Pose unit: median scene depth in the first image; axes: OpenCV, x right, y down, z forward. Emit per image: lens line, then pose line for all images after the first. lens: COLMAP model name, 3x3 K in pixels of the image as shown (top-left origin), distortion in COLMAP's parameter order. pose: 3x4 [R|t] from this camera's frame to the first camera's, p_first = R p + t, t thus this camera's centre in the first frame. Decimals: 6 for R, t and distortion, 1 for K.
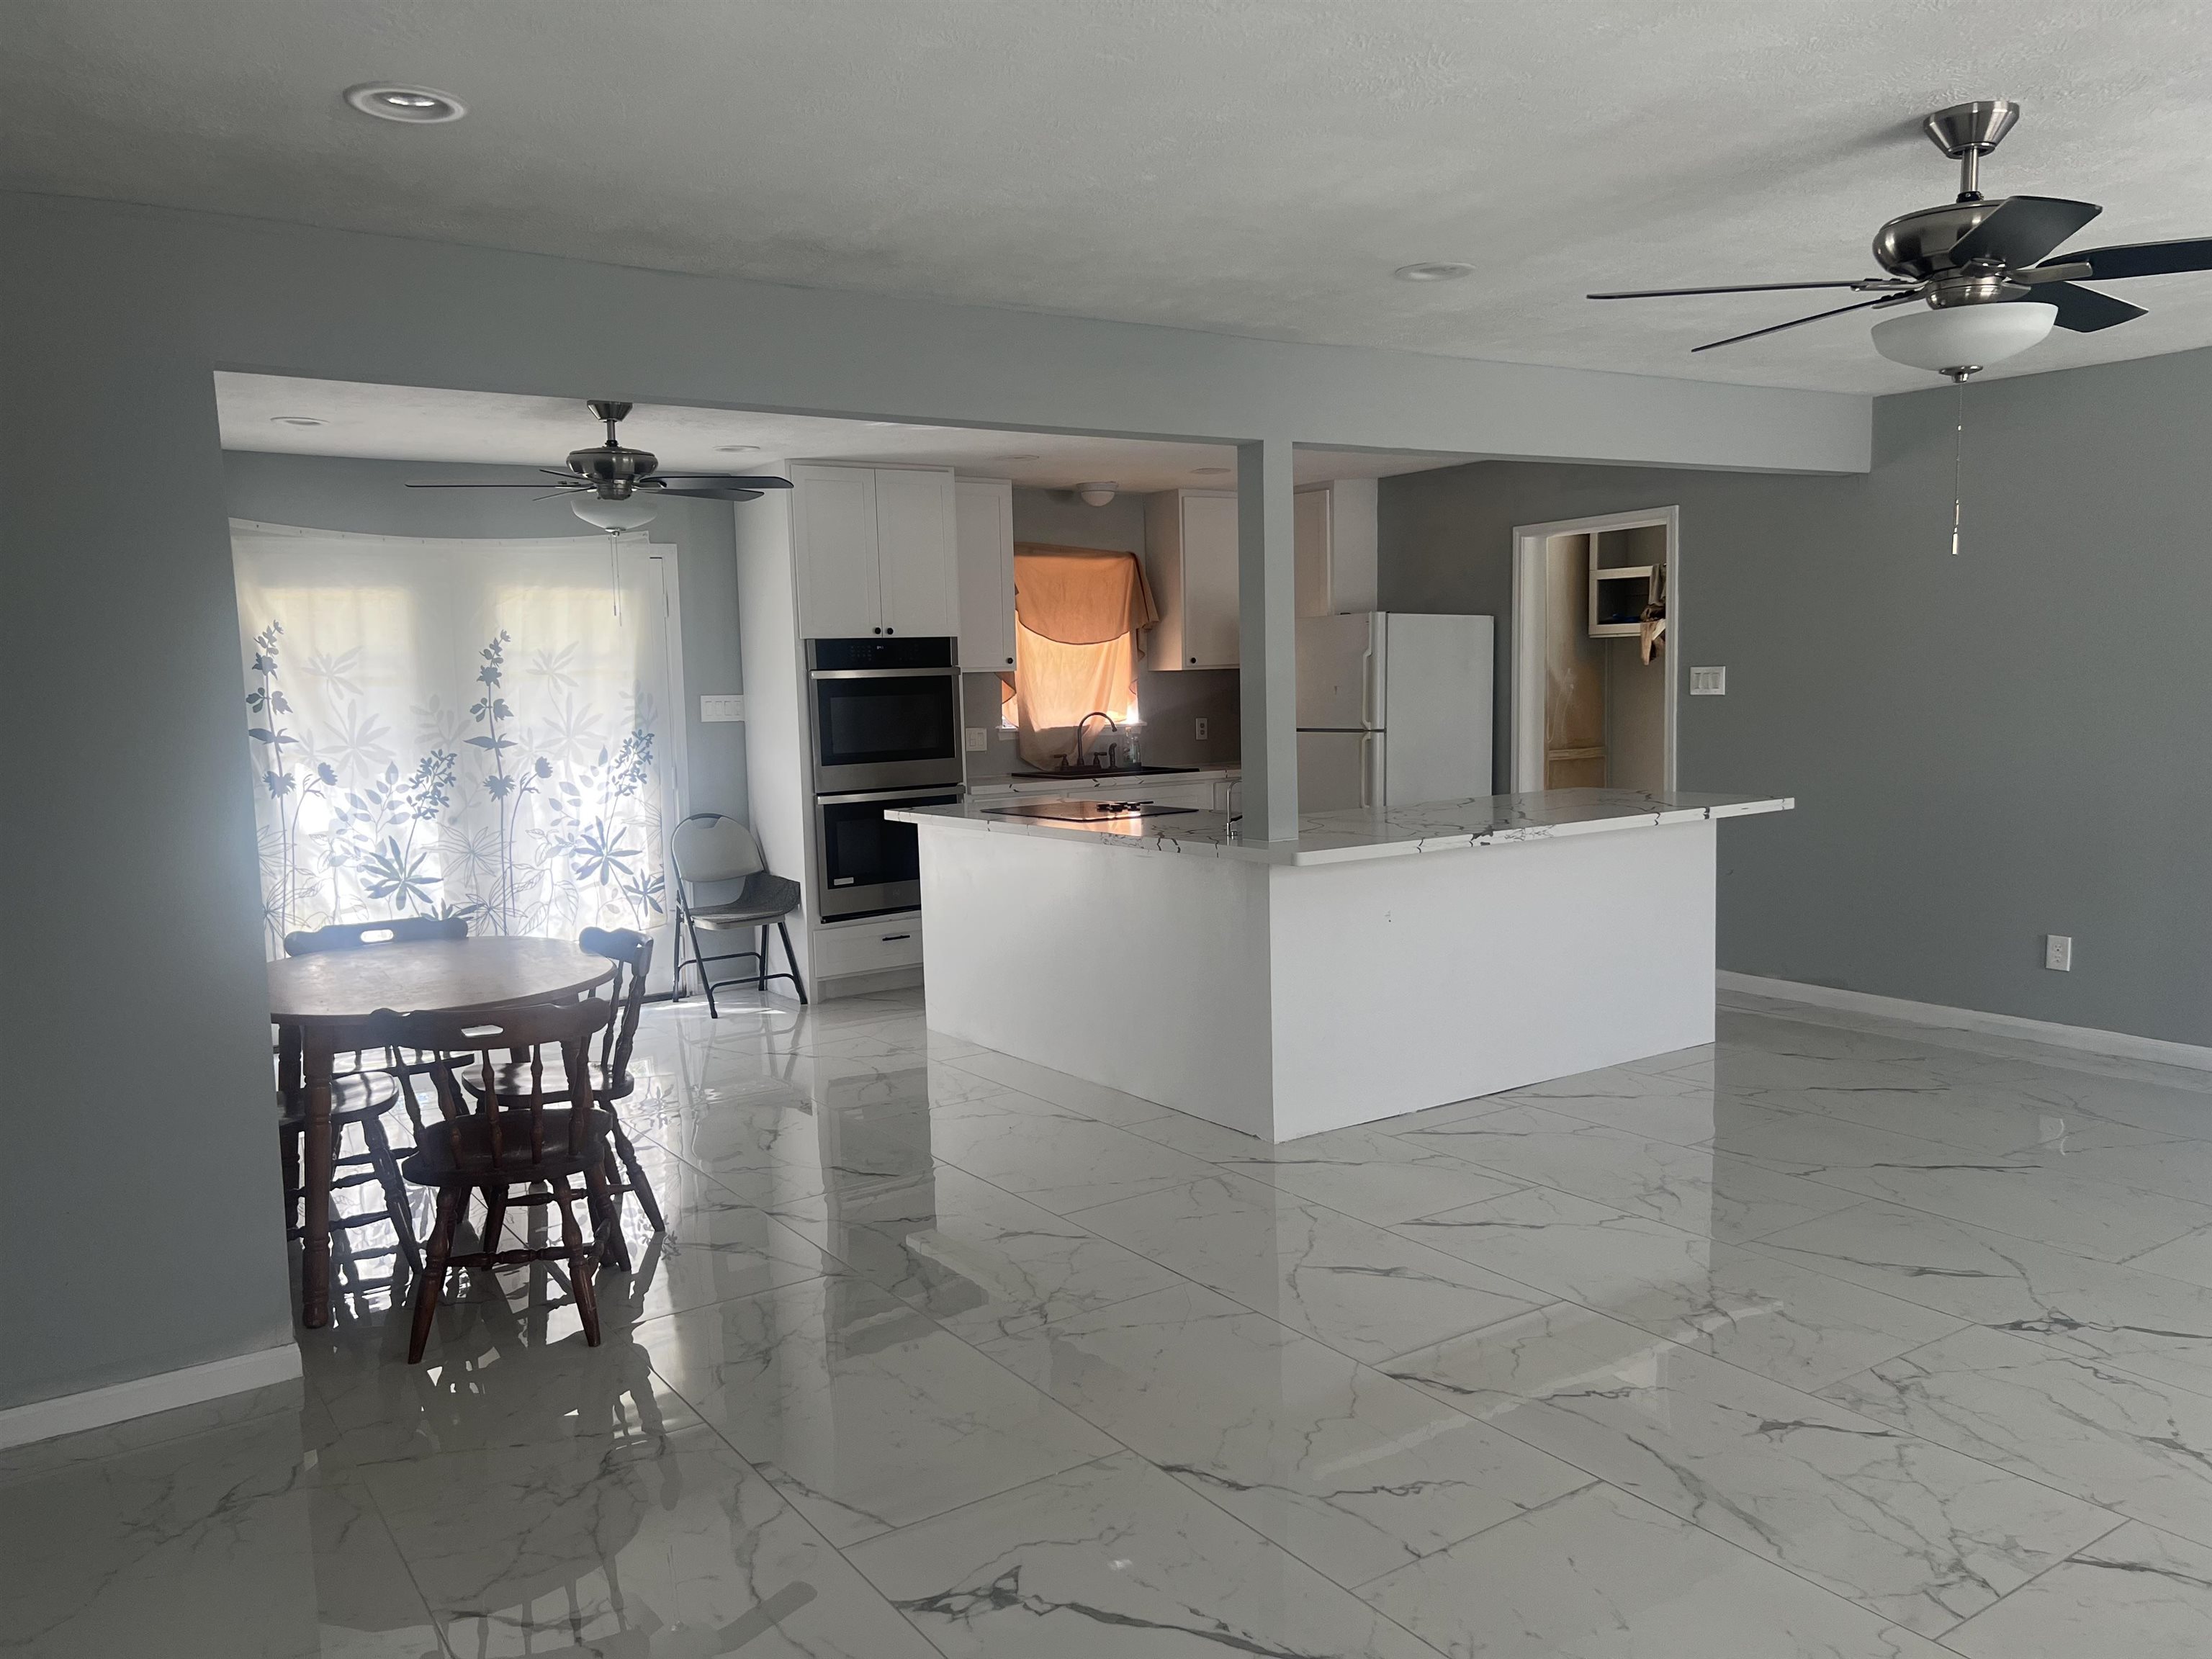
lens RADIAL K [[1660.6, 0, 1091.3], [0, 1660.6, 826.6], [0, 0, 1]] dist [0.050412, -0.054640]
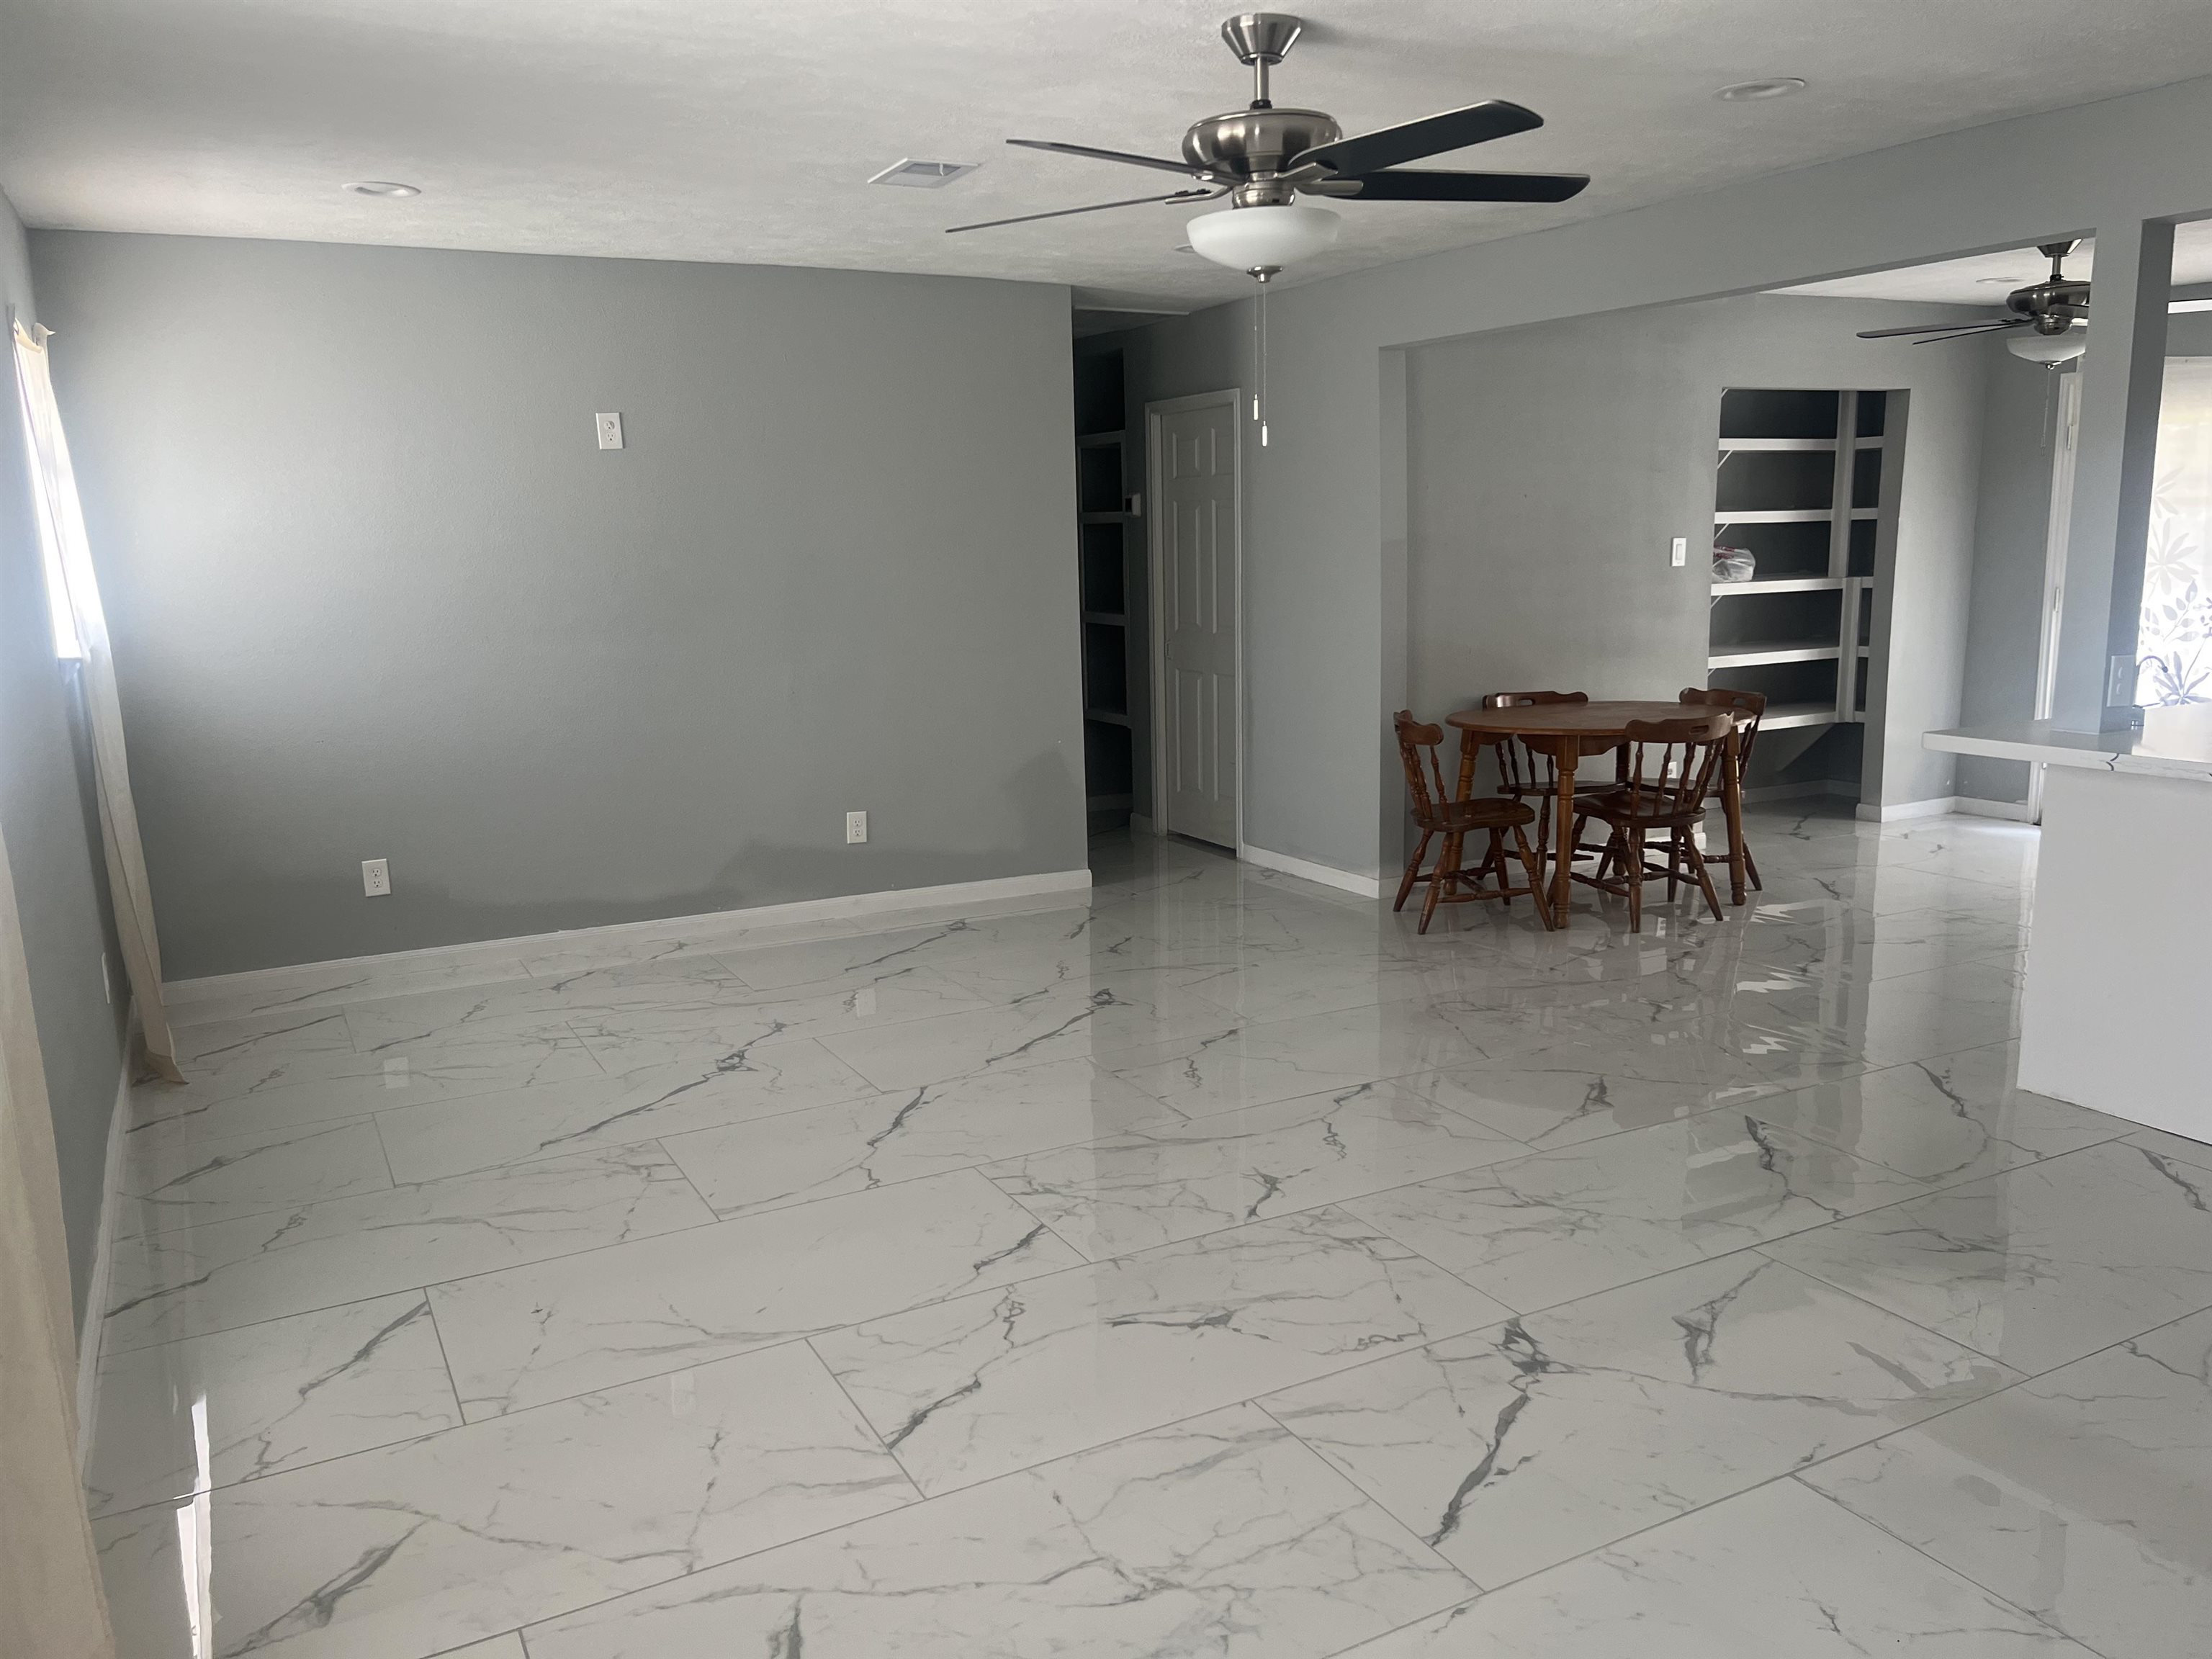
lens RADIAL K [[1660.6, 0, 1096.6], [0, 1660.6, 832.5], [0, 0, 1]] dist [0.050412, -0.054640]
pose [[-0.100409, 0.205588, -0.973474, 0.658895], [-0.071405, 0.974407, 0.213150, -0.057205], [0.992381, 0.090913, -0.083159, 0.408909]]
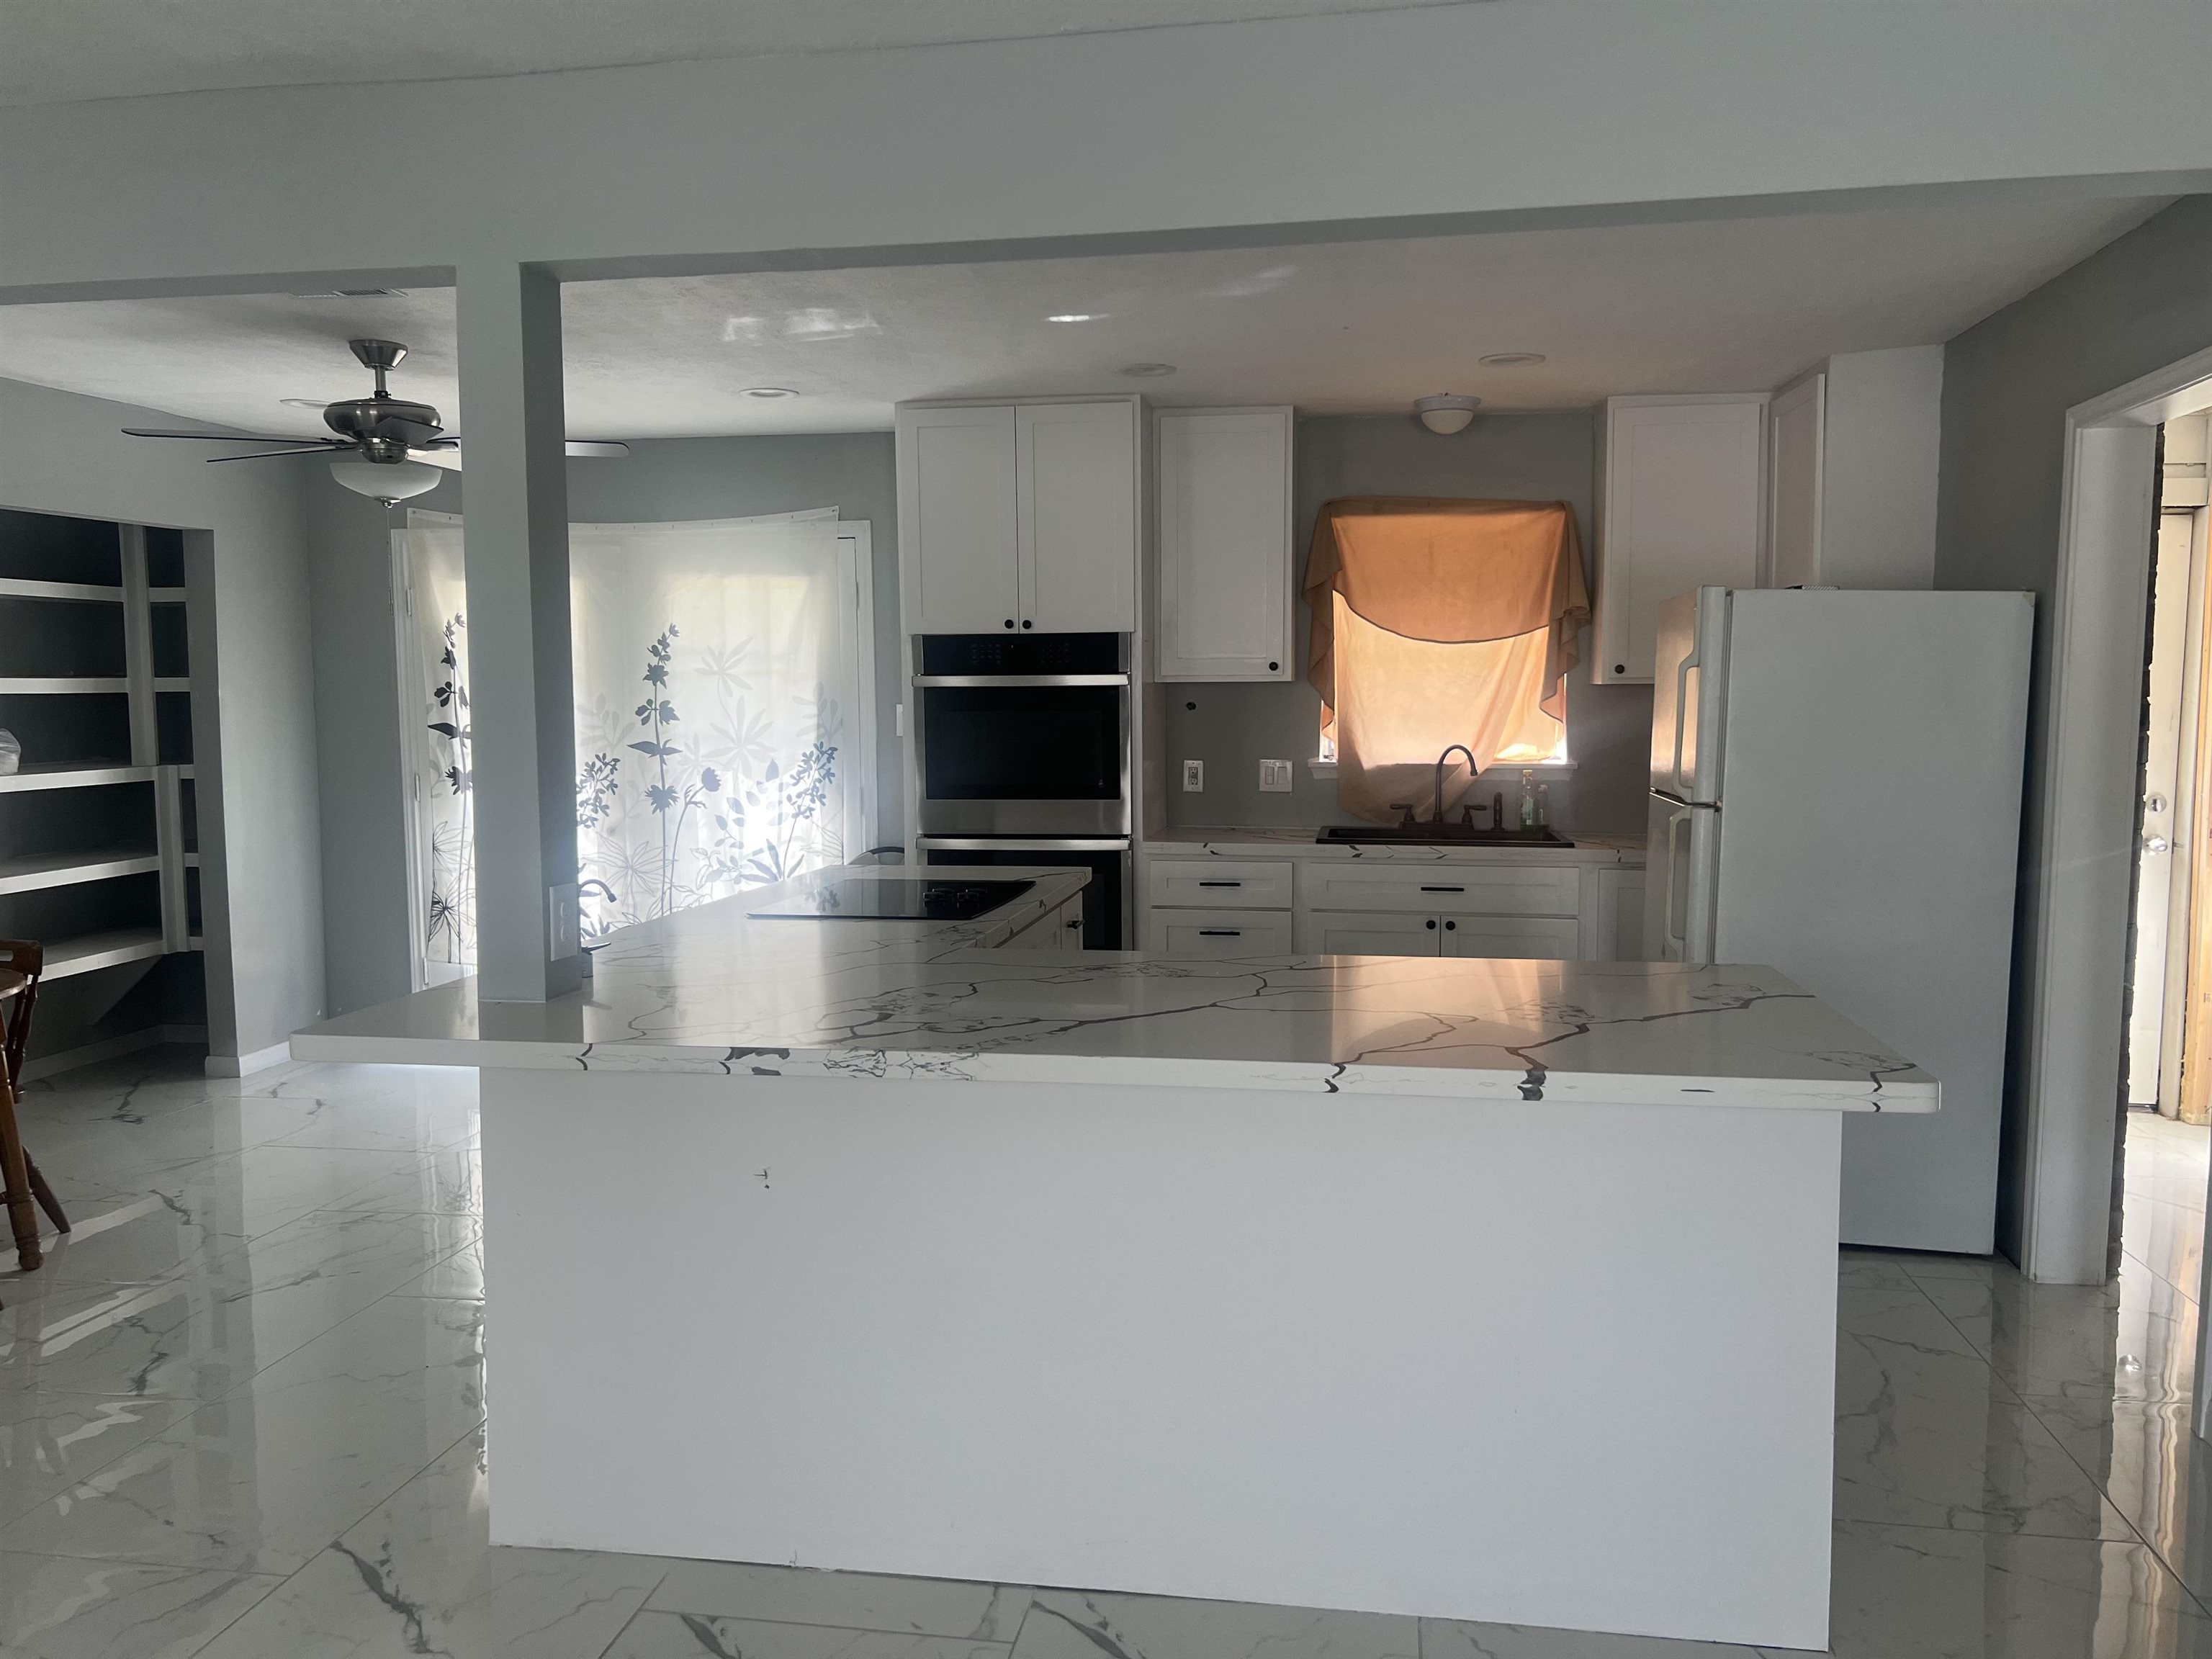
lens RADIAL K [[1660.6, 0, 1112.4], [0, 1660.6, 826.5], [0, 0, 1]] dist [0.050412, -0.054640]
pose [[0.733743, 0.080590, -0.674631, 0.425556], [-0.079731, 0.996293, 0.032298, -0.056203], [0.674733, 0.030090, 0.737448, 0.494859]]
